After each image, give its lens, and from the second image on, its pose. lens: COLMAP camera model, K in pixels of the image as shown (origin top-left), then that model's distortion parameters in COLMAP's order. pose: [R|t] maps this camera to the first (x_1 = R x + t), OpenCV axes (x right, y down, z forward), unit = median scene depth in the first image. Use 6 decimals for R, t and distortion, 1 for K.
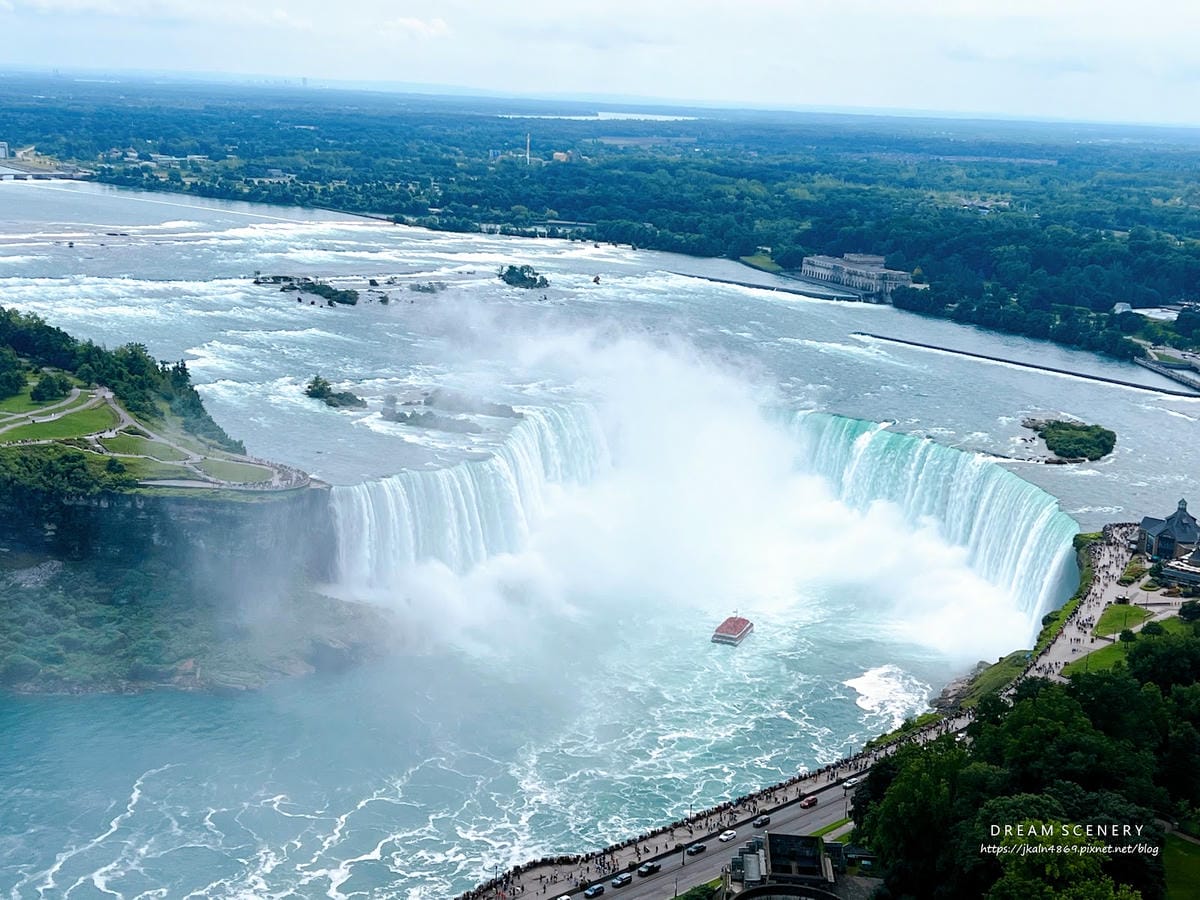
lens RADIAL K [[1719.3, 0, 589.9], [0, 1719.3, 460.2], [0, 0, 1]] dist [0.124443, 0.000000]
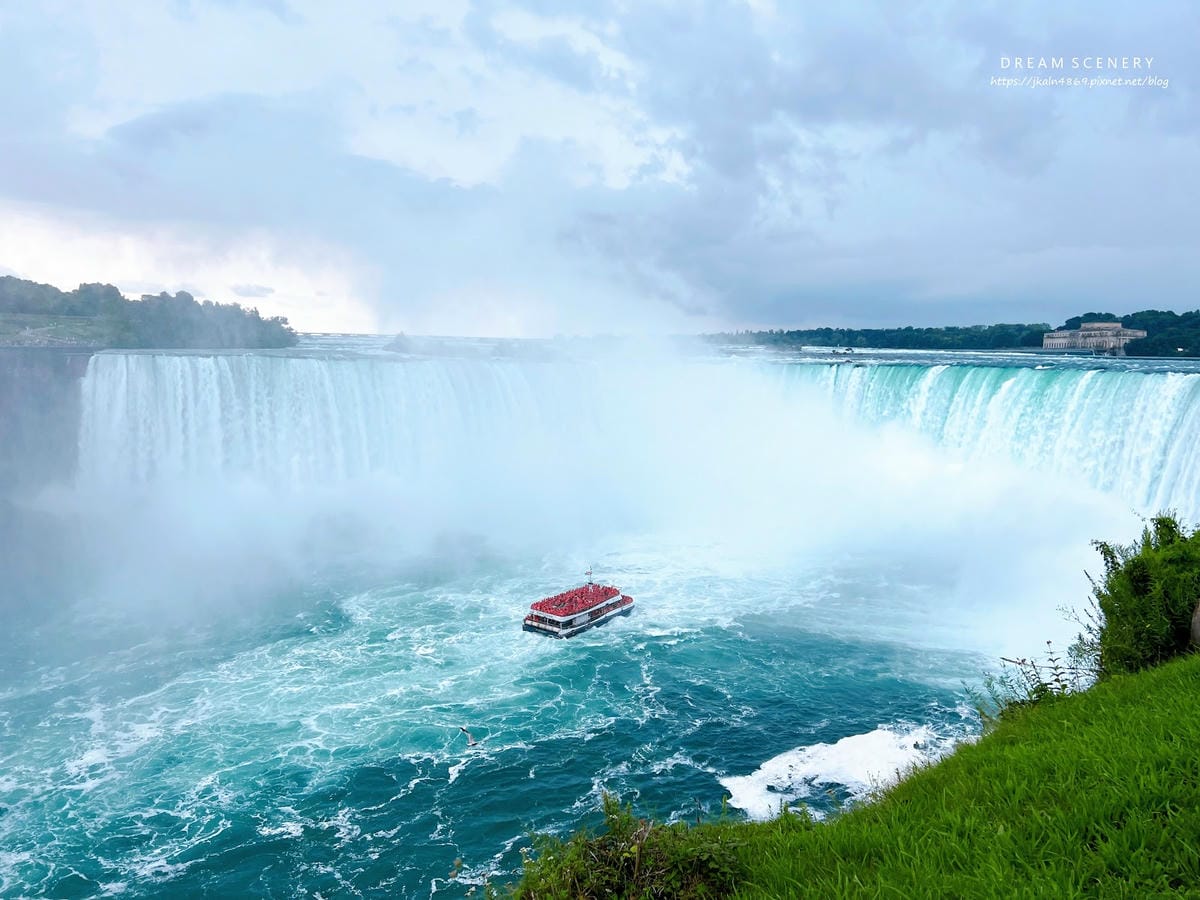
lens RADIAL K [[904.2, 0, 603.4], [0, 904.2, 458.2], [0, 0, 1]] dist [0.042413, -0.021507]
pose [[0.923568, 0.011461, -0.383263, 0.150491], [-0.049892, 0.994647, -0.090483, 0.063411], [0.380174, 0.102689, 0.919197, 0.579918]]
